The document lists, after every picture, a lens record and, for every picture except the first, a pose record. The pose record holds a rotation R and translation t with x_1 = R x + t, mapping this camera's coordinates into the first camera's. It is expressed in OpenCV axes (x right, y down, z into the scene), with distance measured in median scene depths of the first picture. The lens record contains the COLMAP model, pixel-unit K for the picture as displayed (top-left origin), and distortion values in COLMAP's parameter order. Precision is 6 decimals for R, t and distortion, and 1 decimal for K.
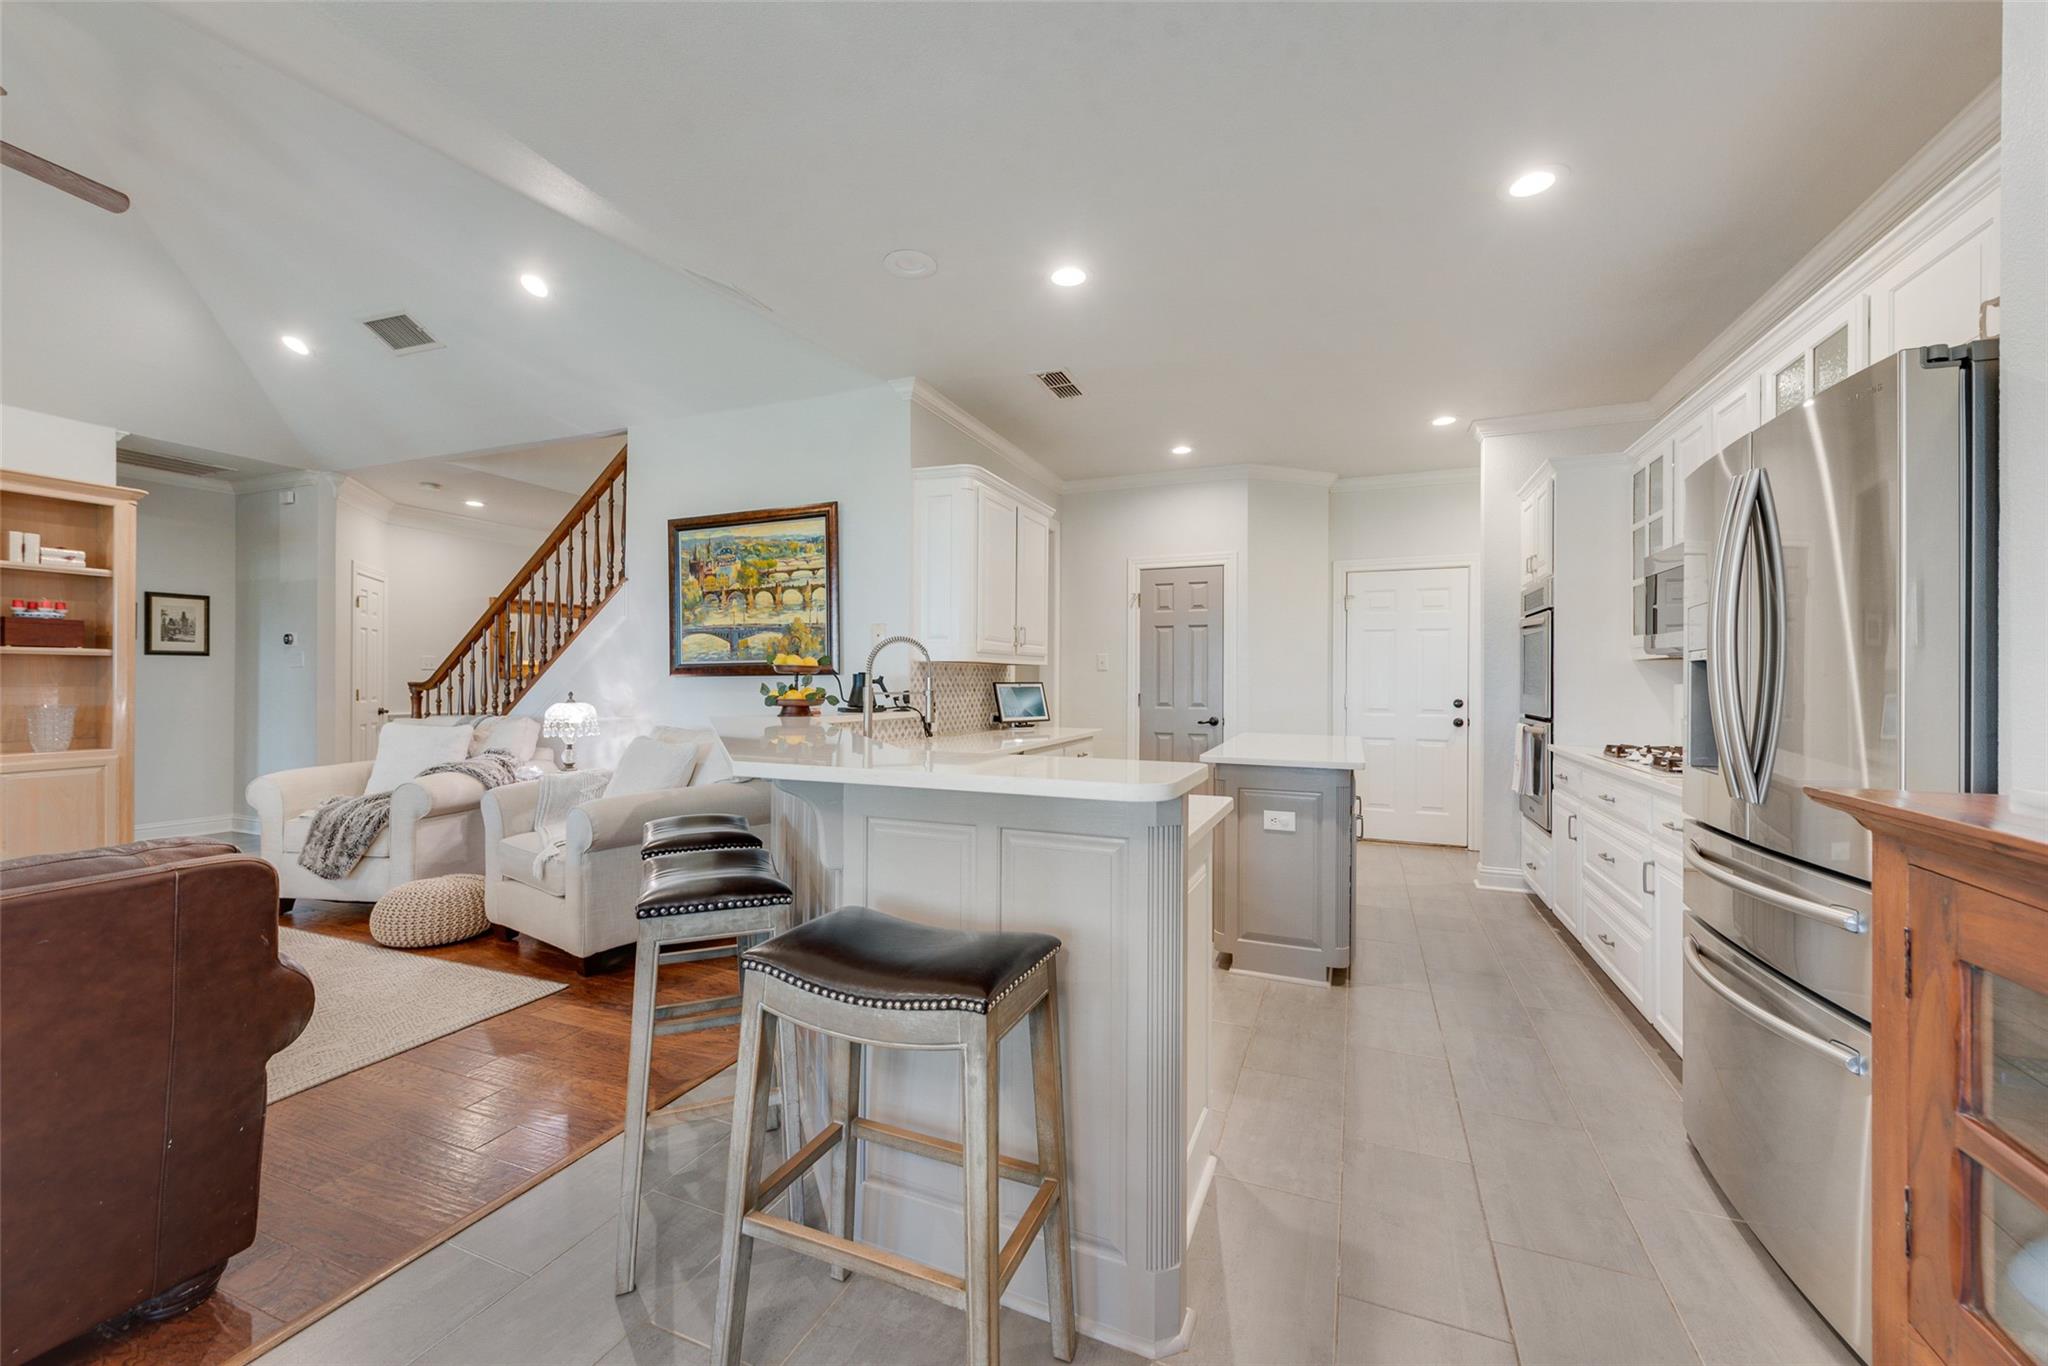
lens RADIAL K [[811.6, 0, 1016.8], [0, 811.6, 675.6], [0, 0, 1]] dist [0.009157, 0.000118]
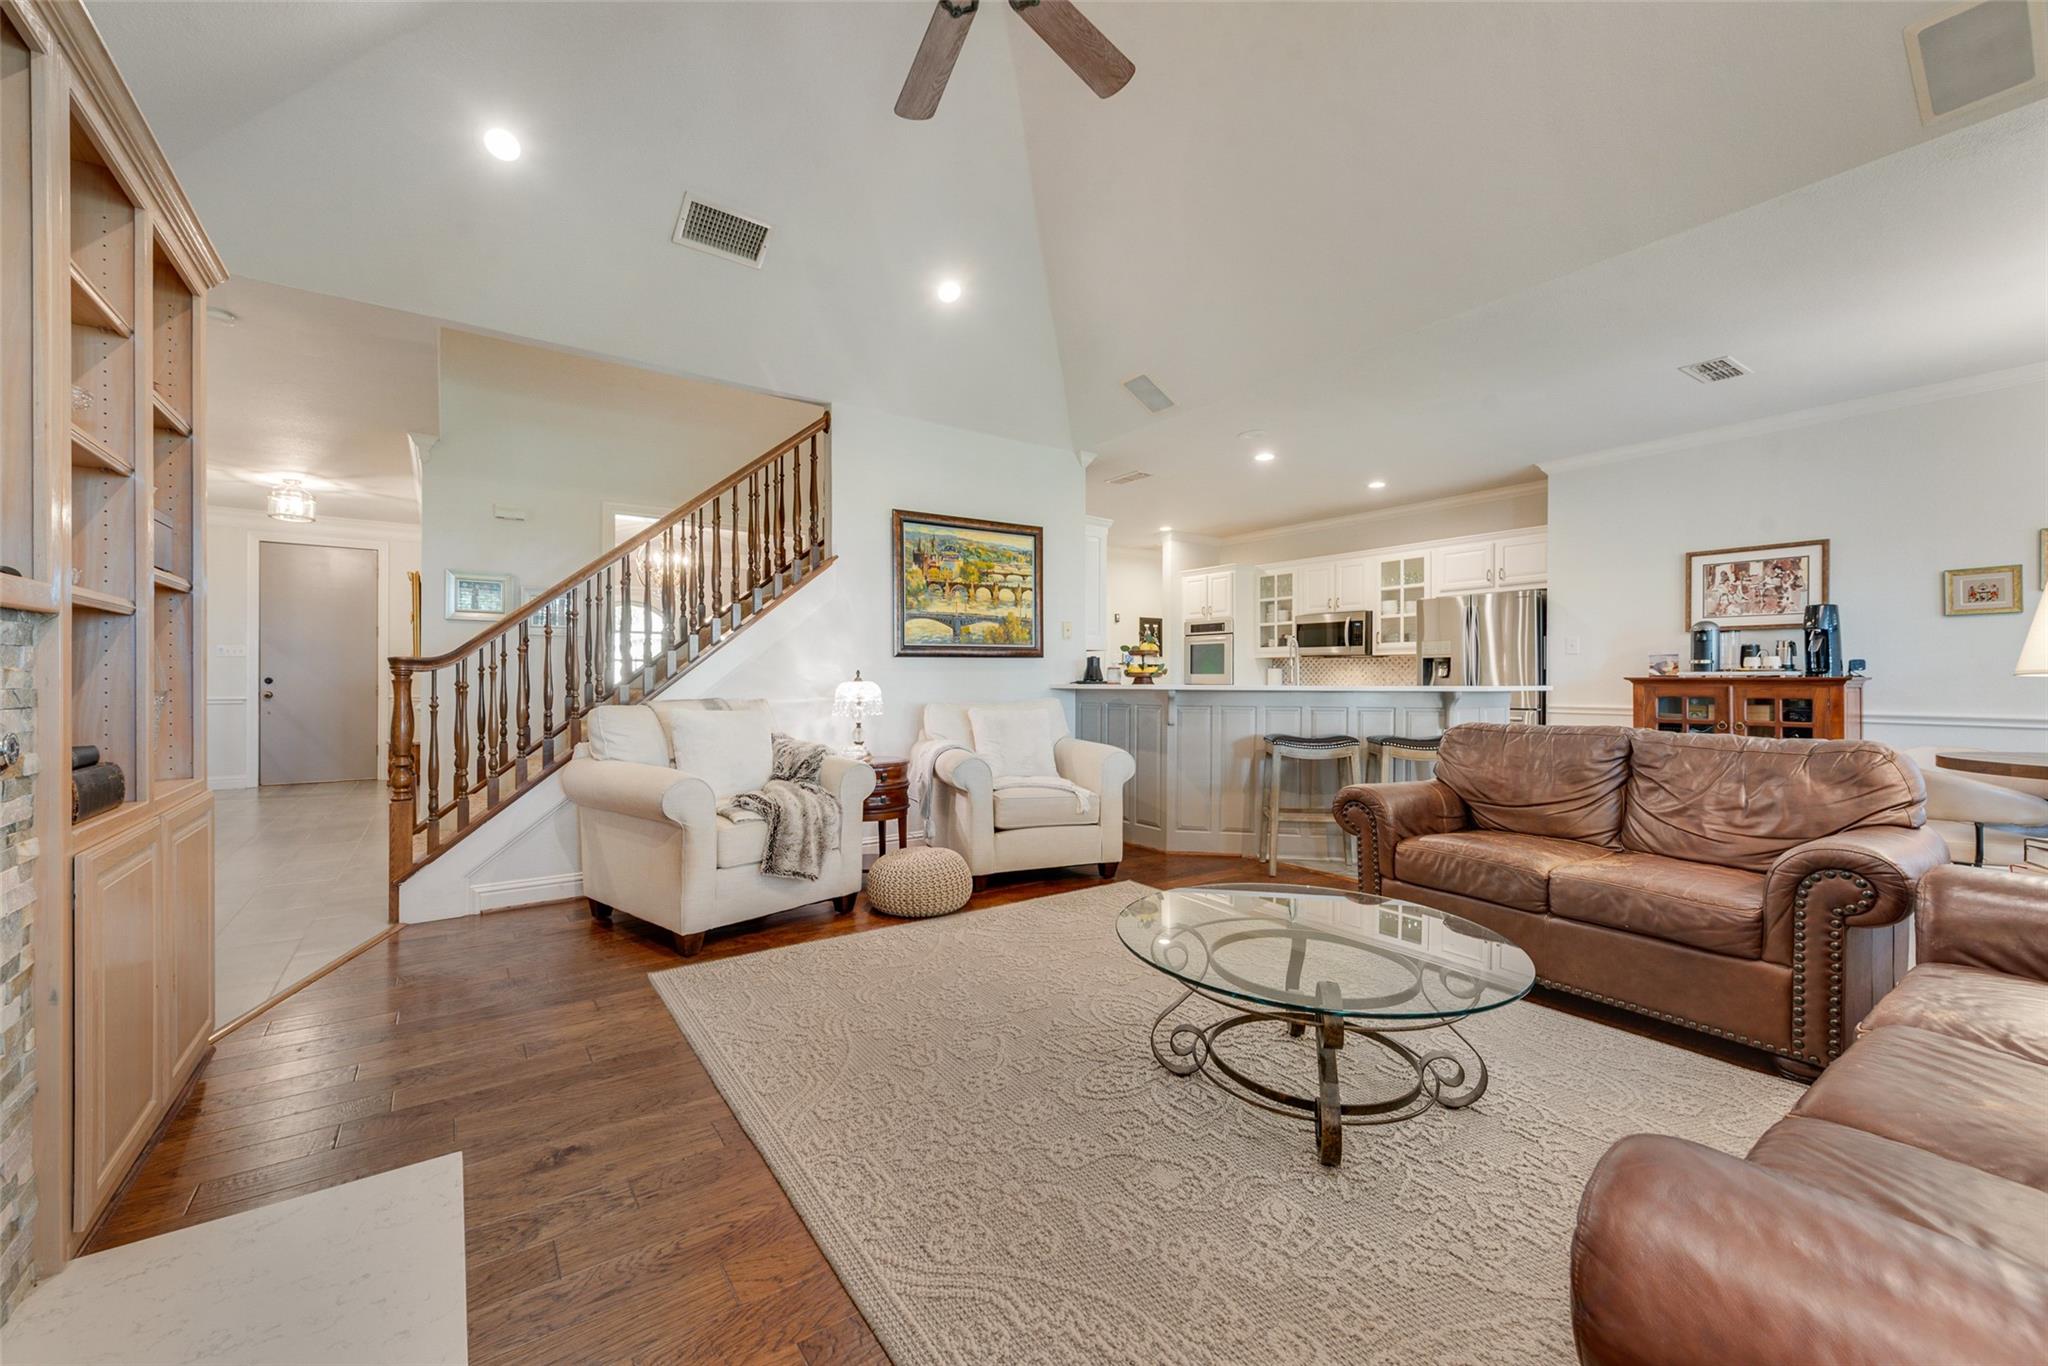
lens RADIAL K [[811.6, 0, 1019.5], [0, 811.6, 682.4], [0, 0, 1]] dist [0.009157, 0.000118]
pose [[0.531307, -0.005794, 0.847159, -1.302569], [-0.001415, 0.999969, 0.007726, 0.027548], [-0.847178, -0.005303, 0.531283, 0.312200]]
